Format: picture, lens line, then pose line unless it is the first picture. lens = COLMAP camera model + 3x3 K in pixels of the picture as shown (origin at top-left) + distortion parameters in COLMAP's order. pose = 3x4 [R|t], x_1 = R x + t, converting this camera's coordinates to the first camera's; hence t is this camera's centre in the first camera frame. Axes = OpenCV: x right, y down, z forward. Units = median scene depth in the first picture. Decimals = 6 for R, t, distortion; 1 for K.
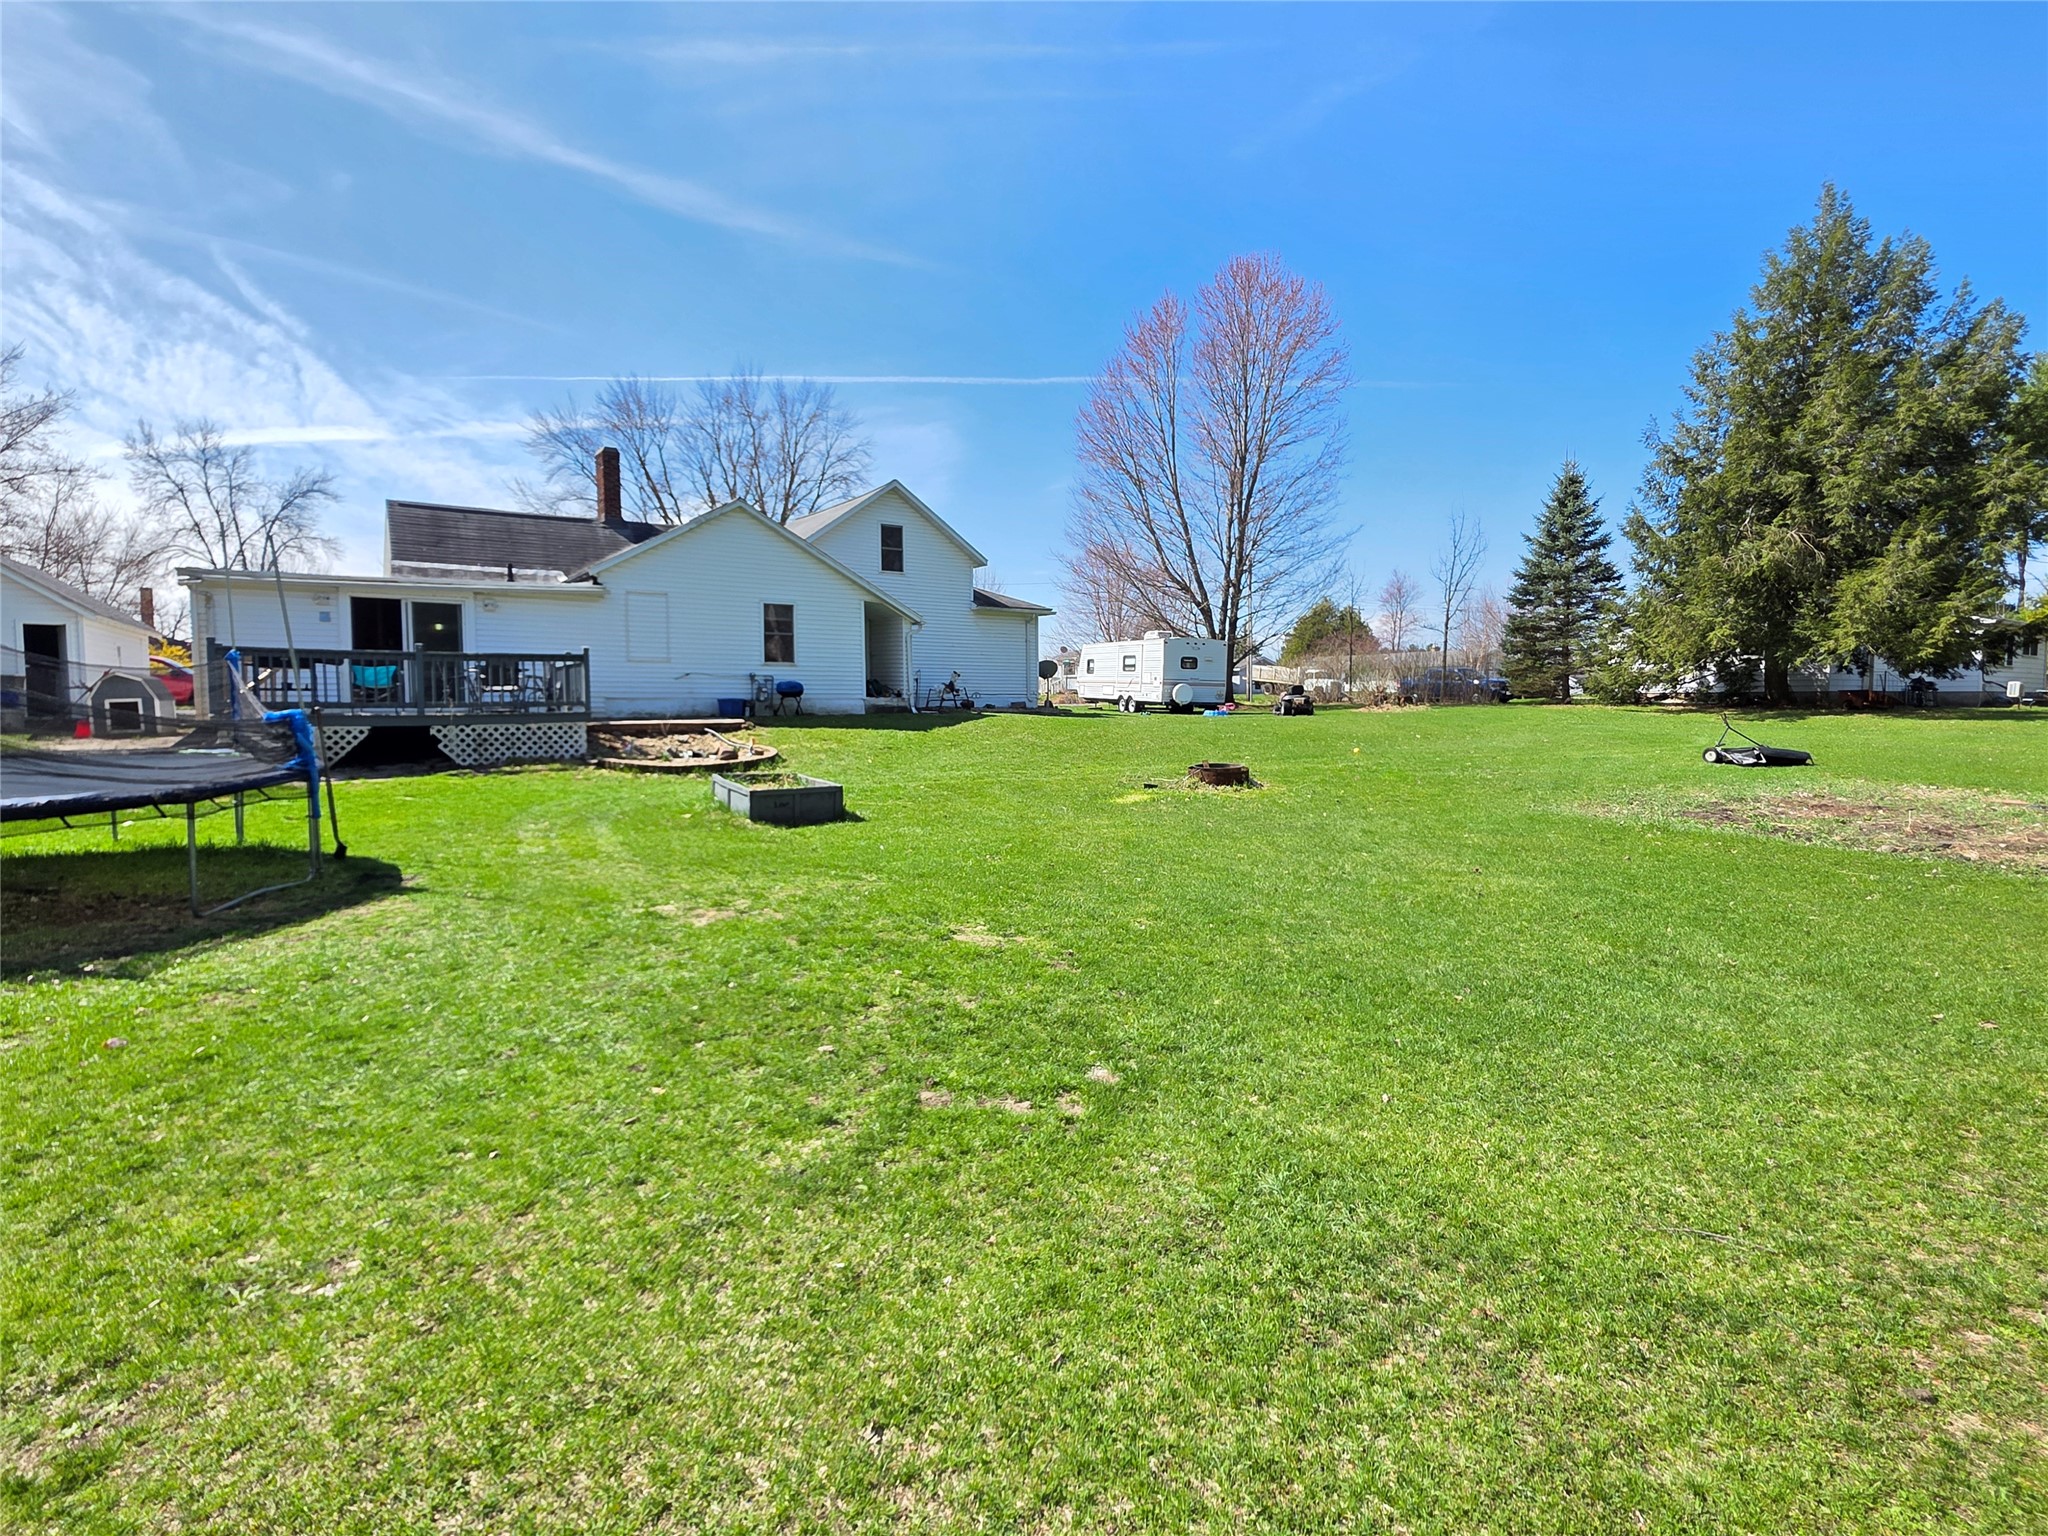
lens RADIAL K [[974.9, 0, 1020.8], [0, 974.9, 775.1], [0, 0, 1]] dist [-0.002816, -0.000812]
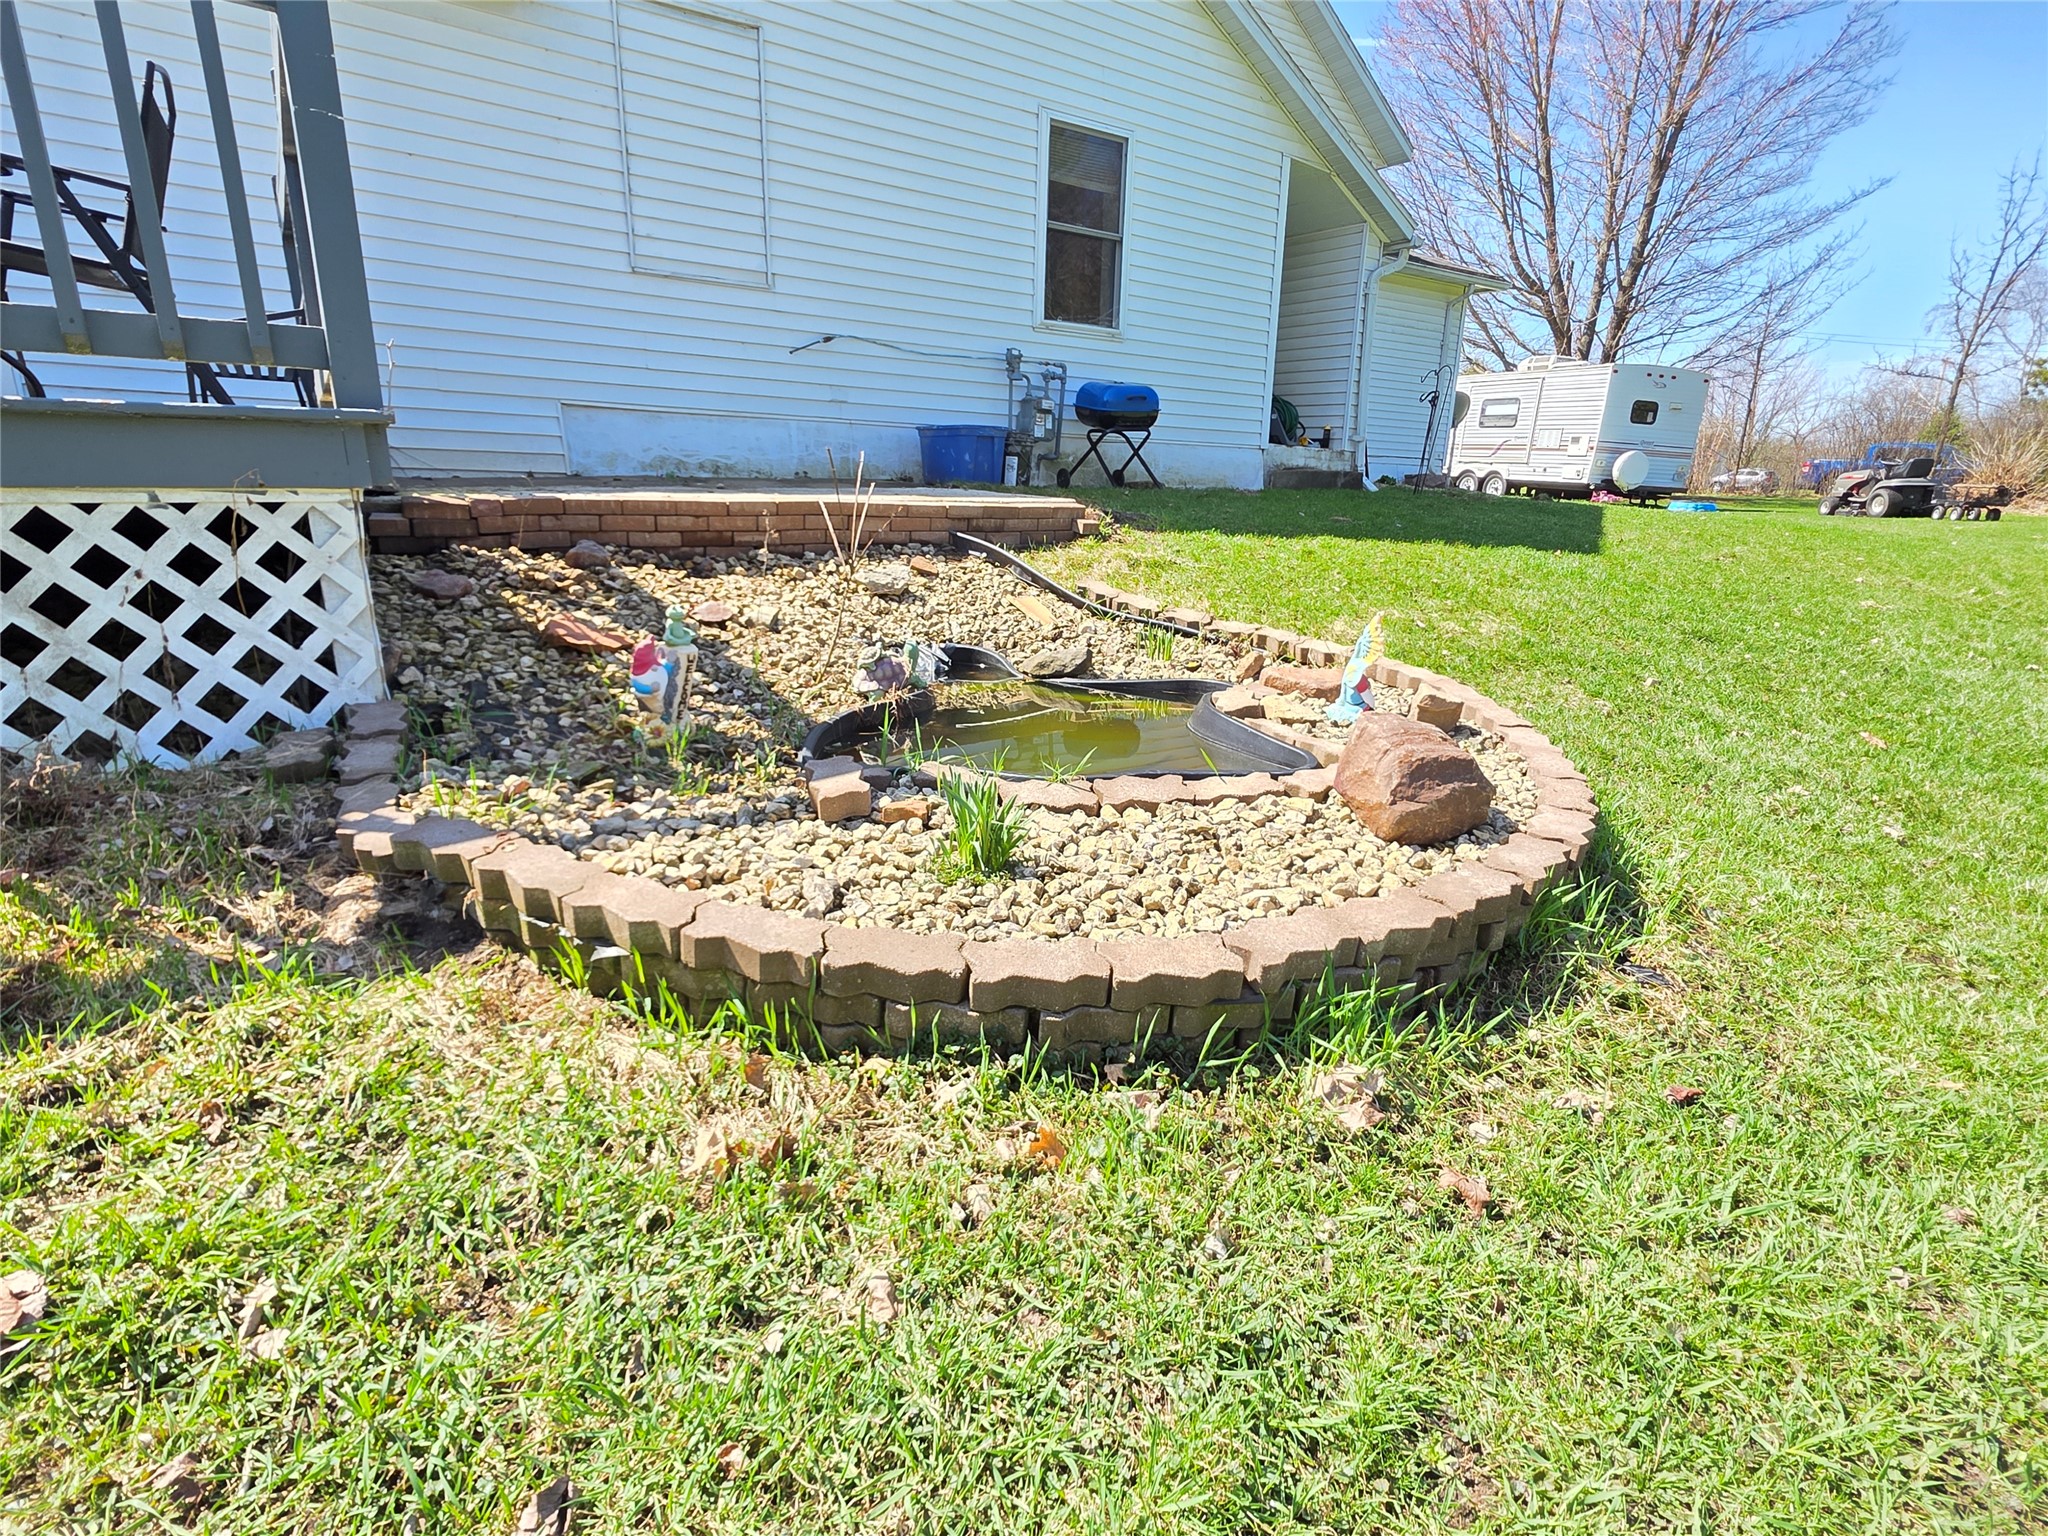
lens RADIAL K [[974.9, 0, 1023.8], [0, 974.9, 760.7], [0, 0, 1]] dist [-0.002816, -0.000812]
pose [[0.999425, 0.033049, -0.007525, -0.265310], [-0.030847, 0.978856, 0.202213, -0.036004], [0.014049, -0.201865, 0.979313, 0.653355]]
